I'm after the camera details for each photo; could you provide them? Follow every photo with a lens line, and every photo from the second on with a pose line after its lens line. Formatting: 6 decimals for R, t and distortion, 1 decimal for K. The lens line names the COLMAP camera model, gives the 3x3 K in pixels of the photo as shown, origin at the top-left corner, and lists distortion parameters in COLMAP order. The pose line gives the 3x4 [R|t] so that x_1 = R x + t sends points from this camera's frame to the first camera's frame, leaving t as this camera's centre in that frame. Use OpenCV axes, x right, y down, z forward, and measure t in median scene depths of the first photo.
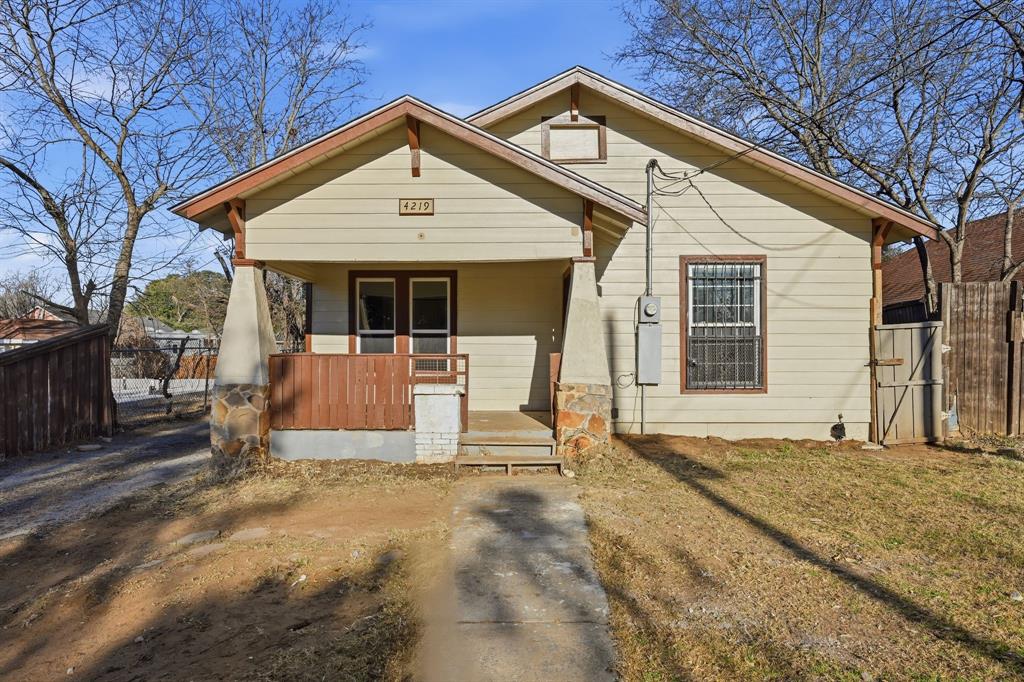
lens RADIAL K [[545.1, 0, 512.9], [0, 545.1, 341.9], [0, 0, 1]] dist [-0.005195, -0.000354]
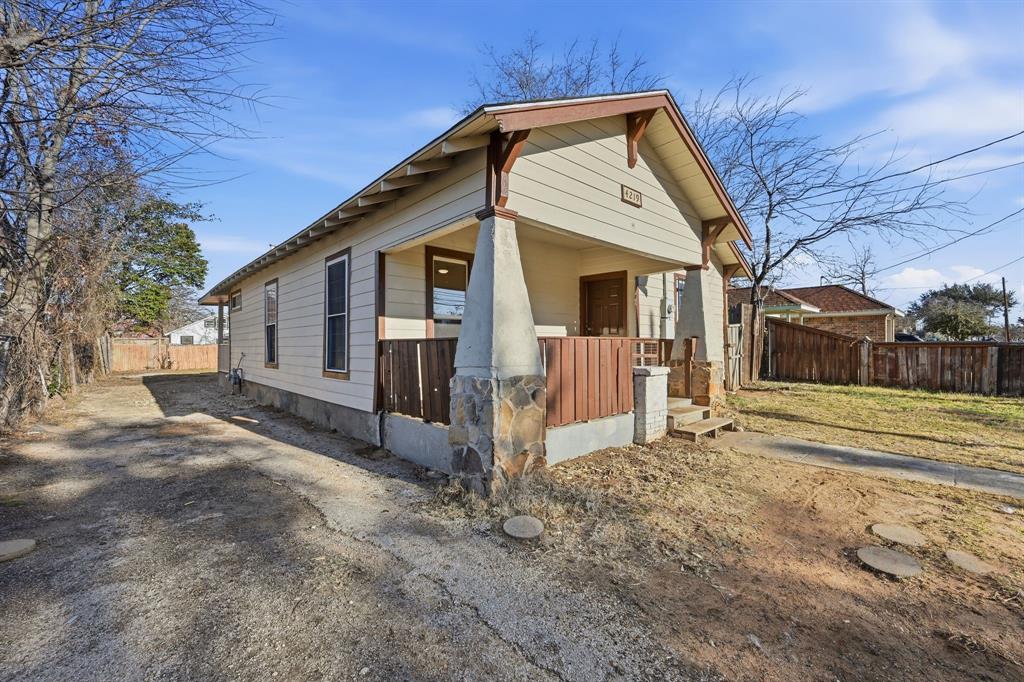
lens RADIAL K [[400.3, 0, 513.3], [0, 400.3, 336.6], [0, 0, 1]] dist [0.023459, 0.000112]
pose [[0.720856, 0.009713, 0.693017, -0.861446], [-0.003233, 0.999938, -0.010652, 0.028446], [-0.693077, 0.005438, 0.720843, 0.599777]]
